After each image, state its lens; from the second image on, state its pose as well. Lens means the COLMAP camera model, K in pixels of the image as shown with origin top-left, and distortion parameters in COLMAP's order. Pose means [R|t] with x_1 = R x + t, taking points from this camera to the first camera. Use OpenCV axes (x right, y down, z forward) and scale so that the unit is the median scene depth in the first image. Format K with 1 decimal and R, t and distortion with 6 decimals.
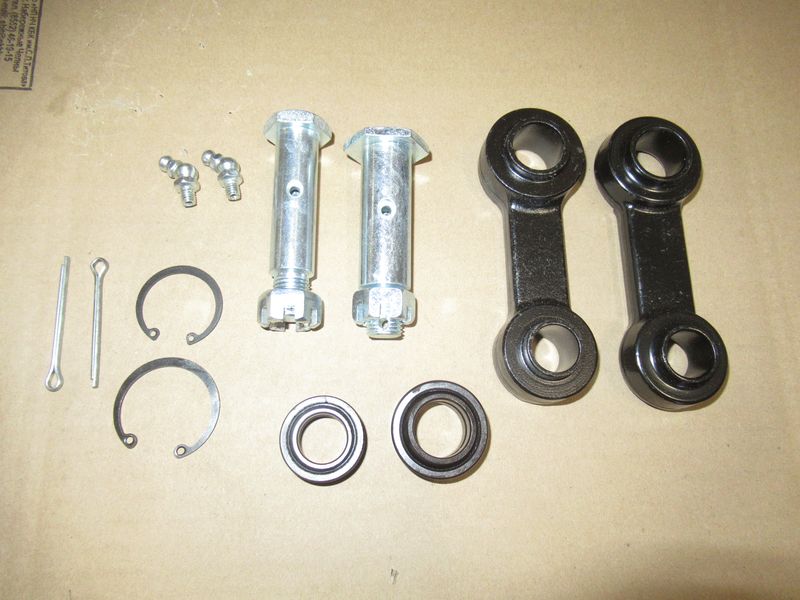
lens RADIAL K [[600.8, 0, 401.4], [0, 600.8, 283.6], [0, 0, 1]] dist [0.024852, -0.004961]
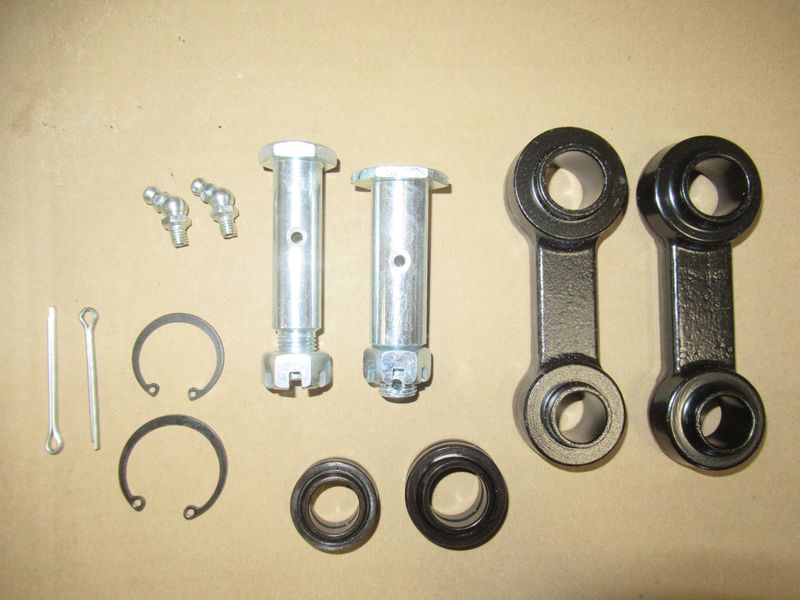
lens RADIAL K [[600.8, 0, 401.4], [0, 600.8, 283.6], [0, 0, 1]] dist [0.024852, -0.004961]
pose [[0.999806, 0.004107, -0.019250, -0.005138], [0.000123, 0.976672, 0.214736, -0.278111], [0.019683, -0.214697, 0.976482, 0.119676]]
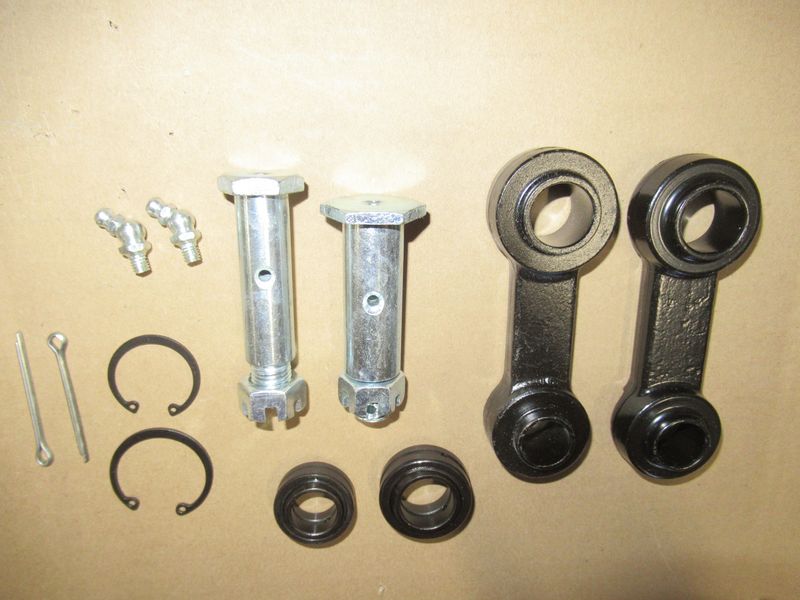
lens RADIAL K [[600.8, 0, 401.4], [0, 600.8, 283.6], [0, 0, 1]] dist [0.024852, -0.004961]
pose [[0.999872, 0.015976, 0.000259, 0.014488], [-0.013869, 0.859707, 0.510599, -0.578126], [0.007935, -0.510538, 0.859819, 0.269764]]
